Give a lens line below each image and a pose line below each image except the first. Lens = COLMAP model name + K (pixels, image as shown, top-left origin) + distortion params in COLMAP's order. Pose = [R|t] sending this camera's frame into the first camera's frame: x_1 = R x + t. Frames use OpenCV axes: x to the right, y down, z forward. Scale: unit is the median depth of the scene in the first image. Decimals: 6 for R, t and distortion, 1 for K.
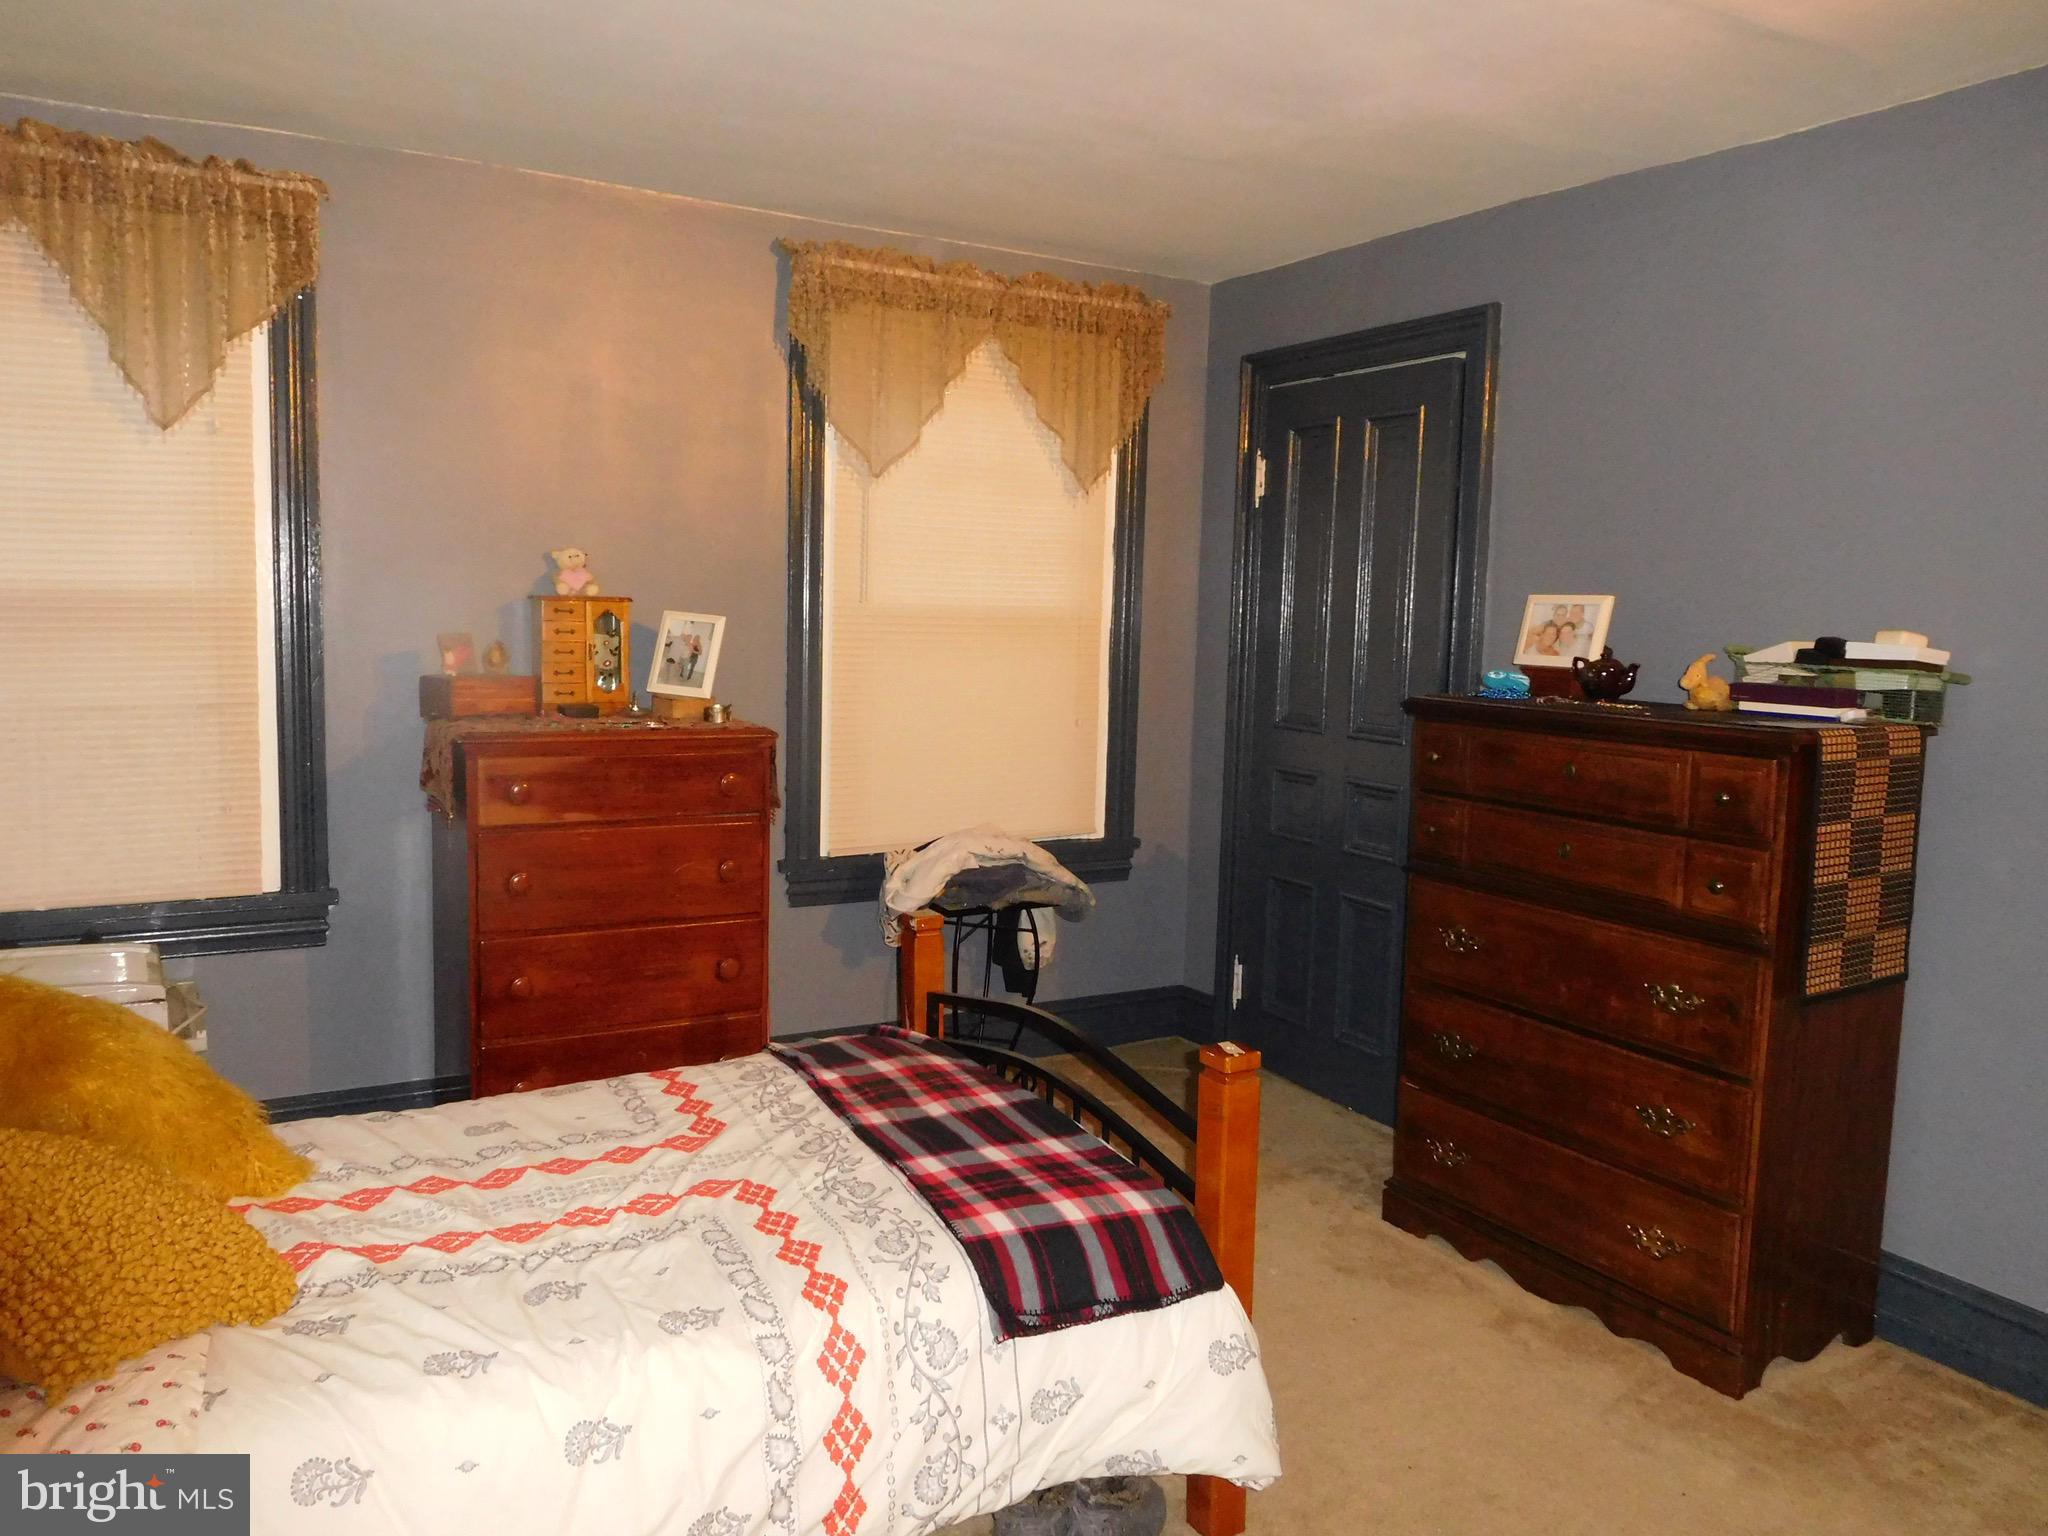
lens RADIAL K [[1533.7, 0, 1025.1], [0, 1533.7, 762.4], [0, 0, 1]] dist [-0.008392, -0.004656]
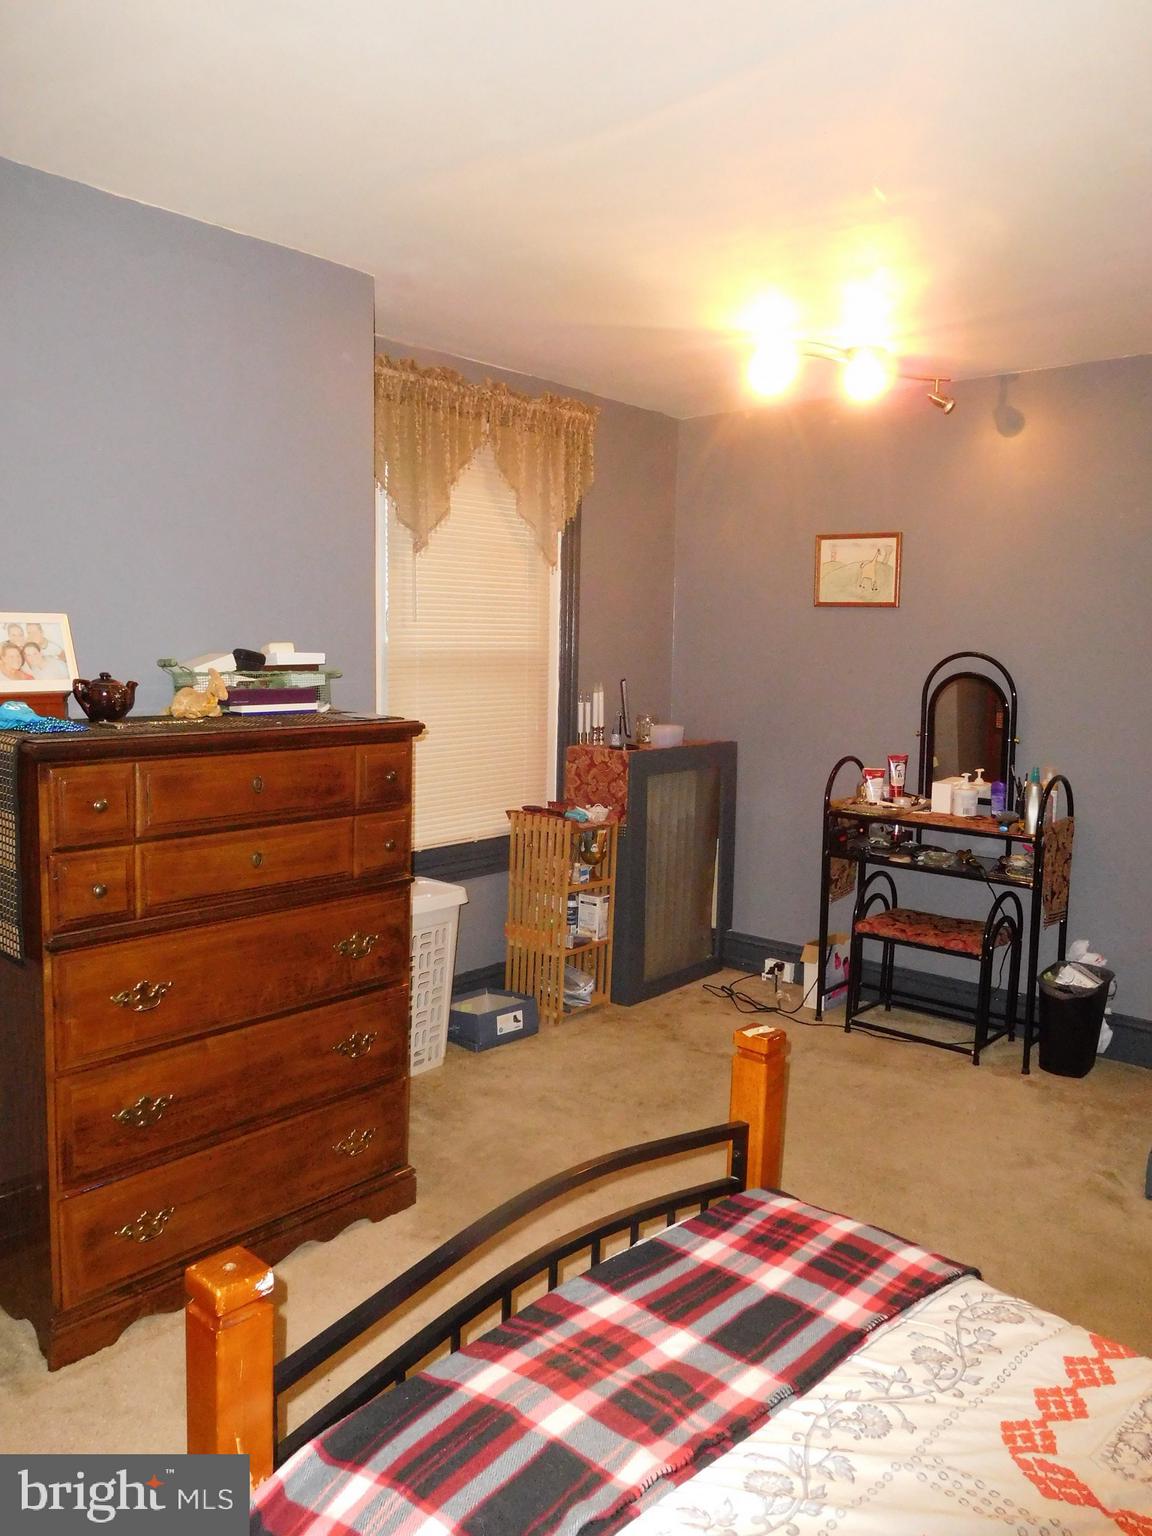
lens RADIAL K [[1150.3, 0, 577.2], [0, 1150.3, 771.5], [0, 0, 1]] dist [-0.008392, -0.004656]
pose [[-0.318272, -0.141375, 0.937399, -0.503685], [0.080197, 0.981258, 0.175218, -0.137994], [-0.944601, 0.130944, -0.300969, 1.140539]]
